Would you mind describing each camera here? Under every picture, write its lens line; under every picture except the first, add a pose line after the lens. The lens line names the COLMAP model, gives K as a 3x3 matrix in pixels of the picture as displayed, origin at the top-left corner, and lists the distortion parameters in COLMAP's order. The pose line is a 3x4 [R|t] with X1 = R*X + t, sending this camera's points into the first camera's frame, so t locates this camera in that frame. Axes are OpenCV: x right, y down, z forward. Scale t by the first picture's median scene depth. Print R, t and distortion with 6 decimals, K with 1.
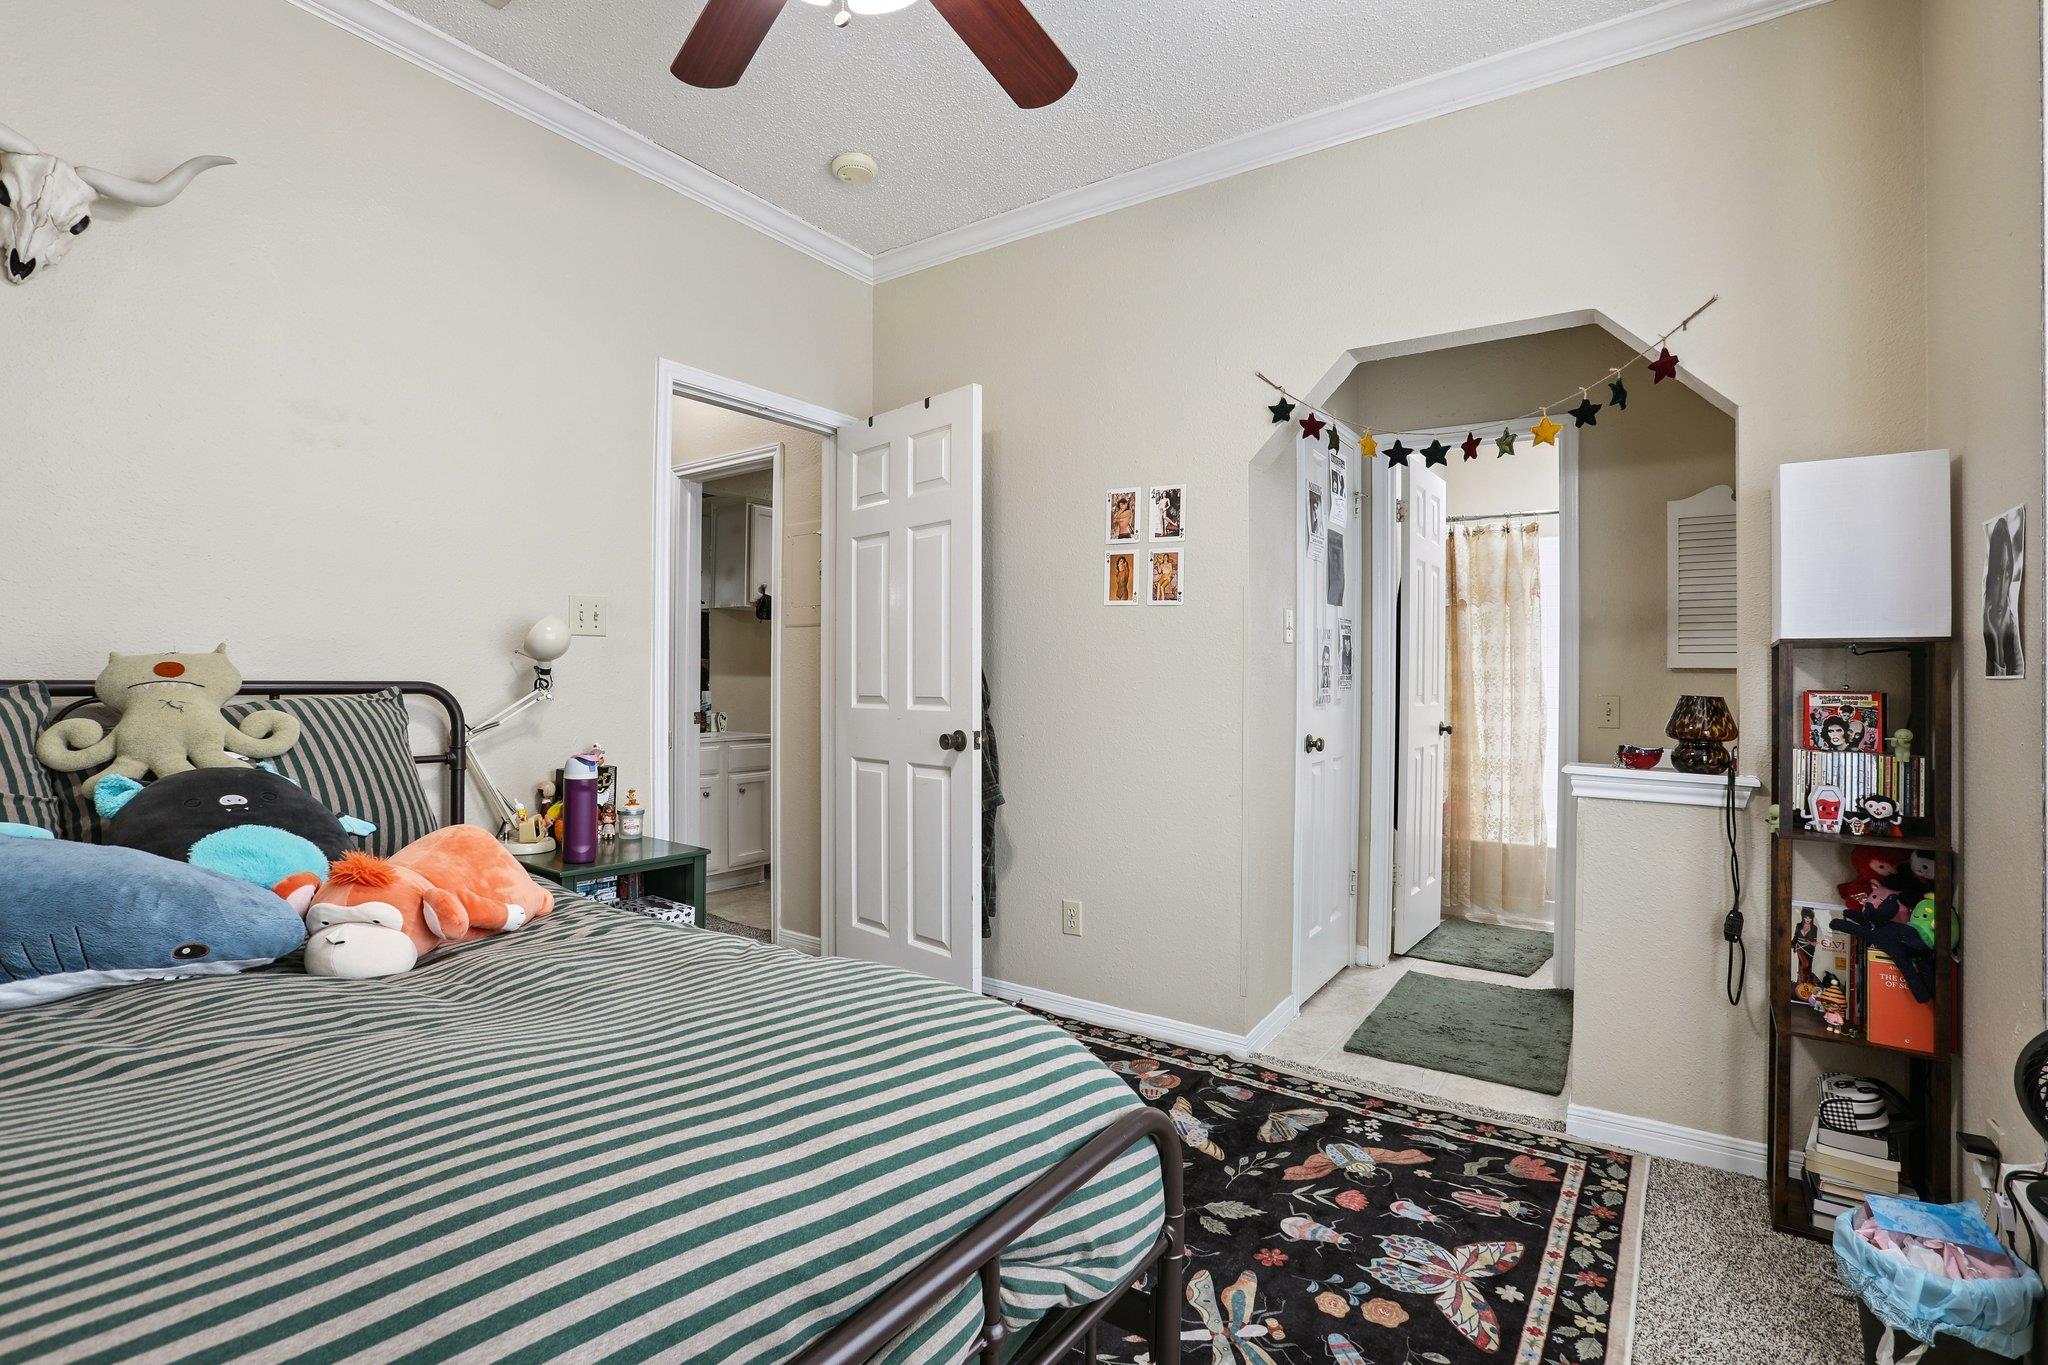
lens RADIAL K [[942.6, 0, 1011.8], [0, 942.6, 680.2], [0, 0, 1]] dist [-0.085364, 0.040807]
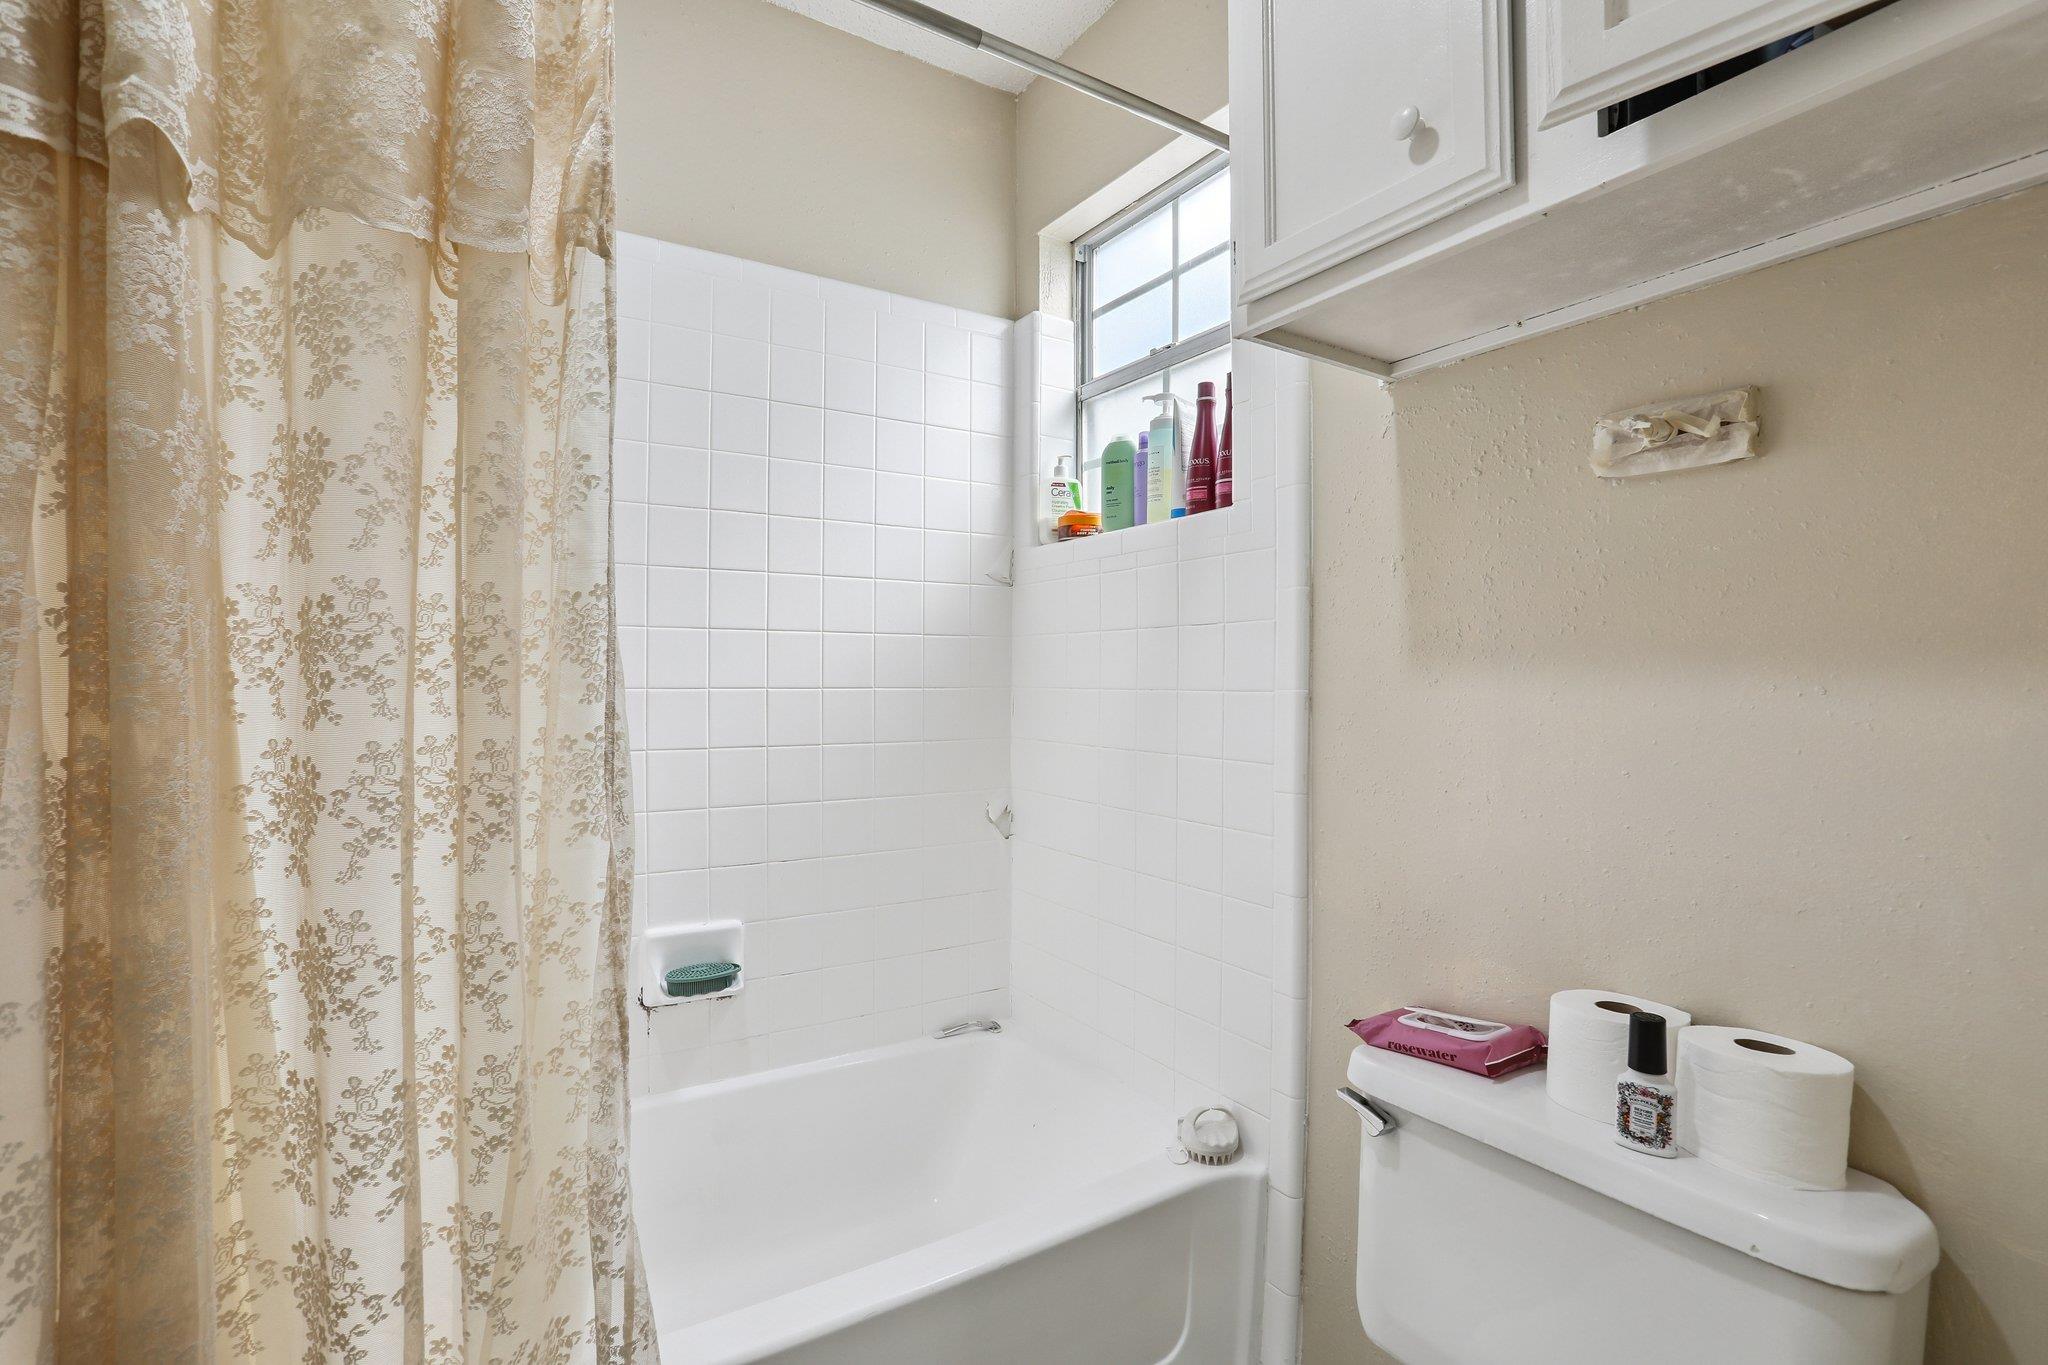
lens RADIAL K [[907.8, 0, 987.4], [0, 907.8, 681.5], [0, 0, 1]] dist [-0.078592, 0.033917]
pose [[0.397660, -0.000366, 0.917533, 0.415514], [-0.002956, 0.999994, 0.001680, 0.005457], [-0.917528, -0.003380, 0.397656, 0.823884]]
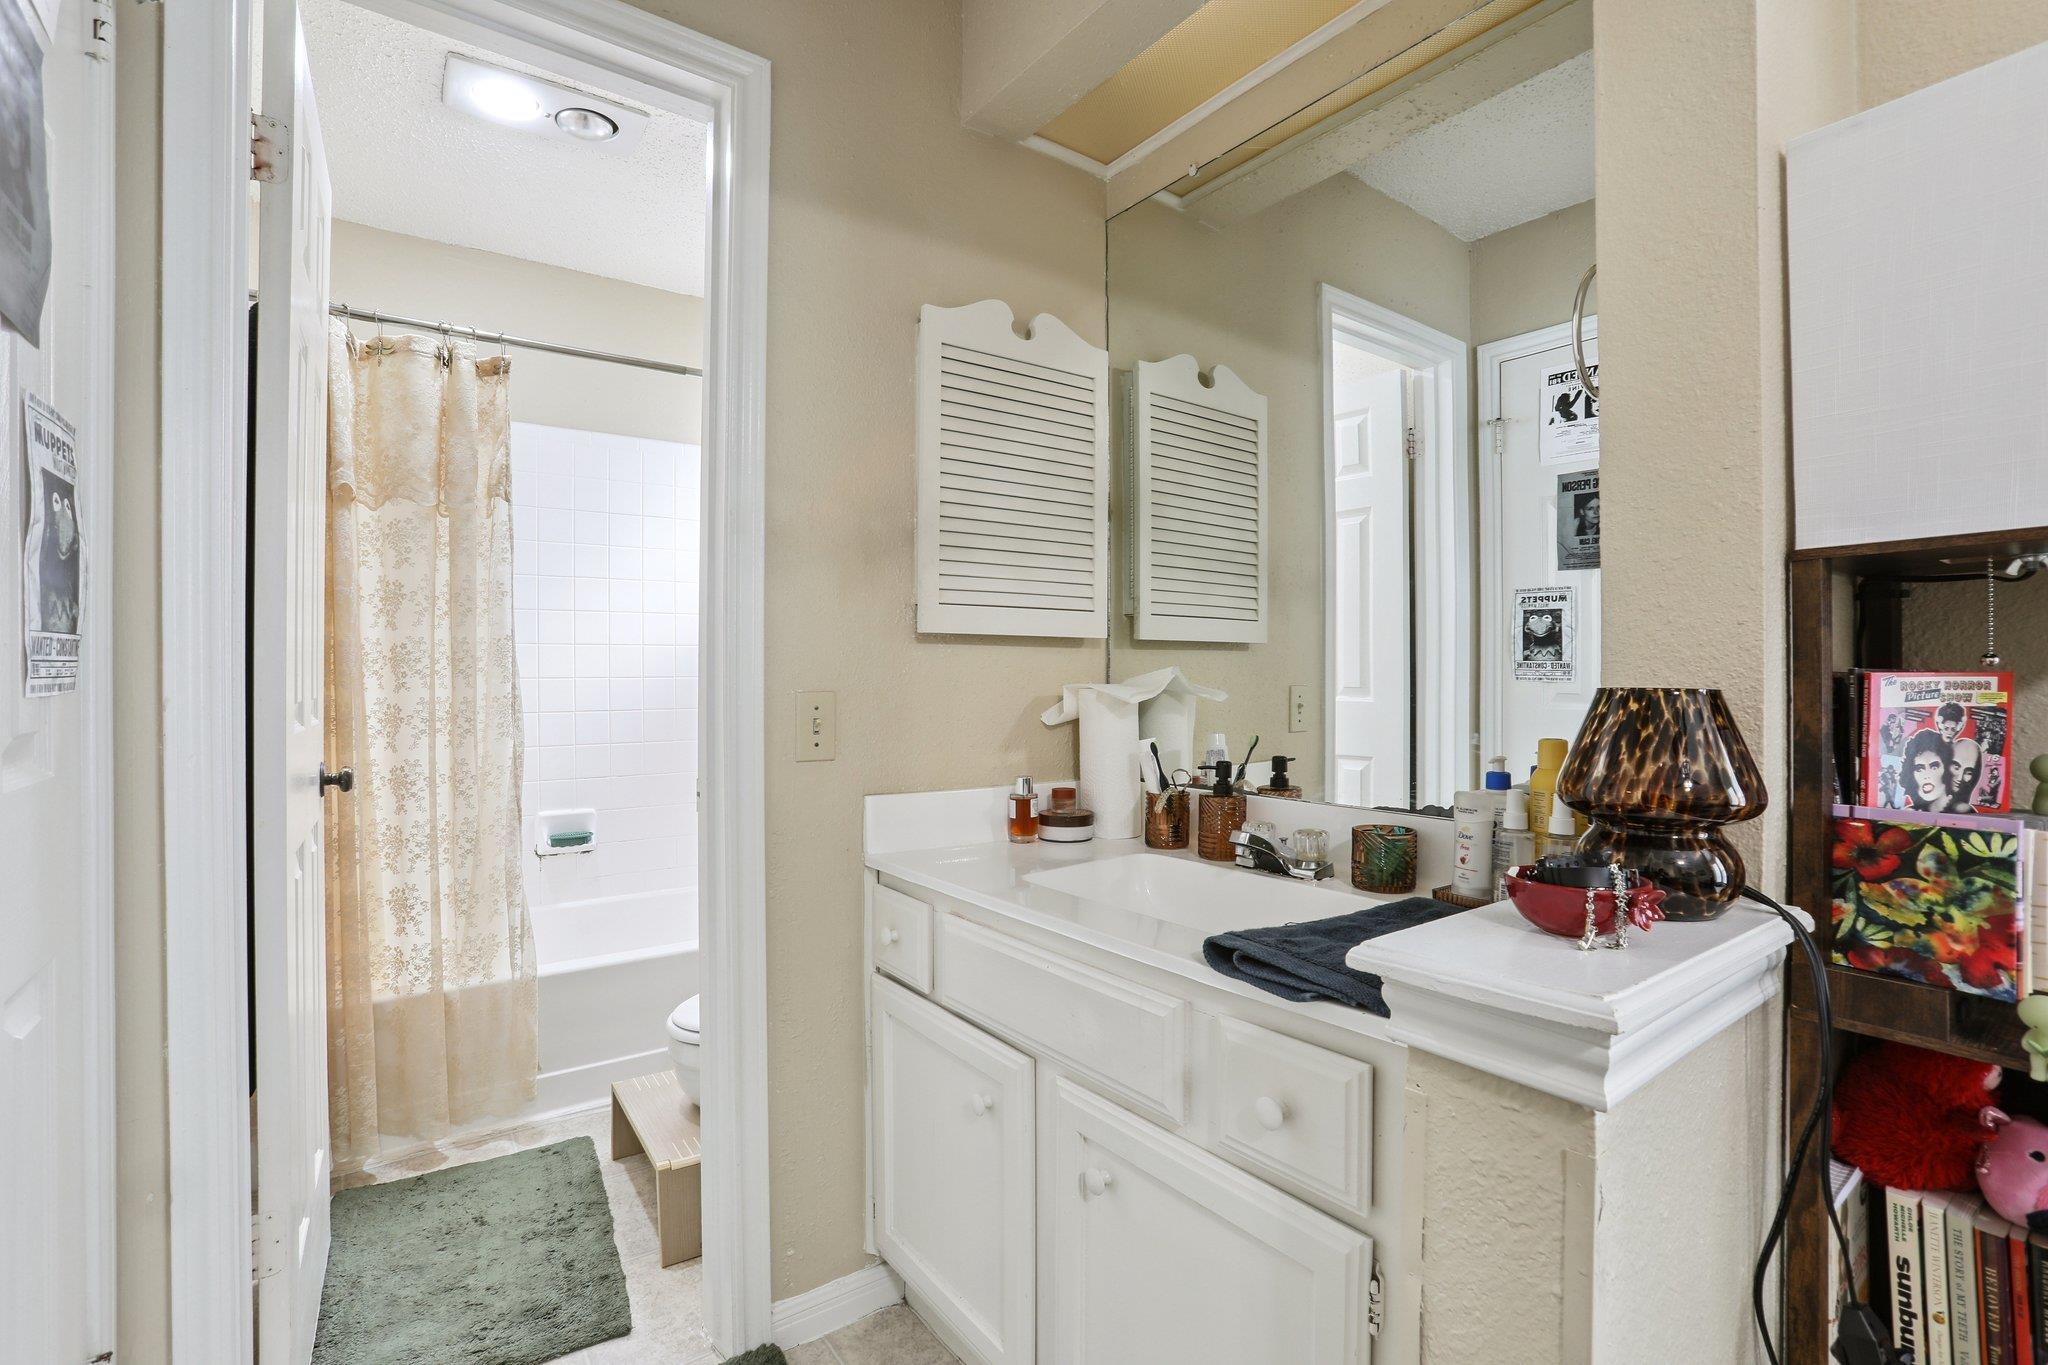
lens RADIAL K [[942.6, 0, 1011.8], [0, 942.6, 680.2], [0, 0, 1]] dist [-0.085364, 0.040807]
pose [[0.322901, -0.011209, 0.946366, 0.172735], [0.003773, 0.999937, 0.010557, 0.004920], [-0.946425, 0.000162, 0.322923, 0.556066]]
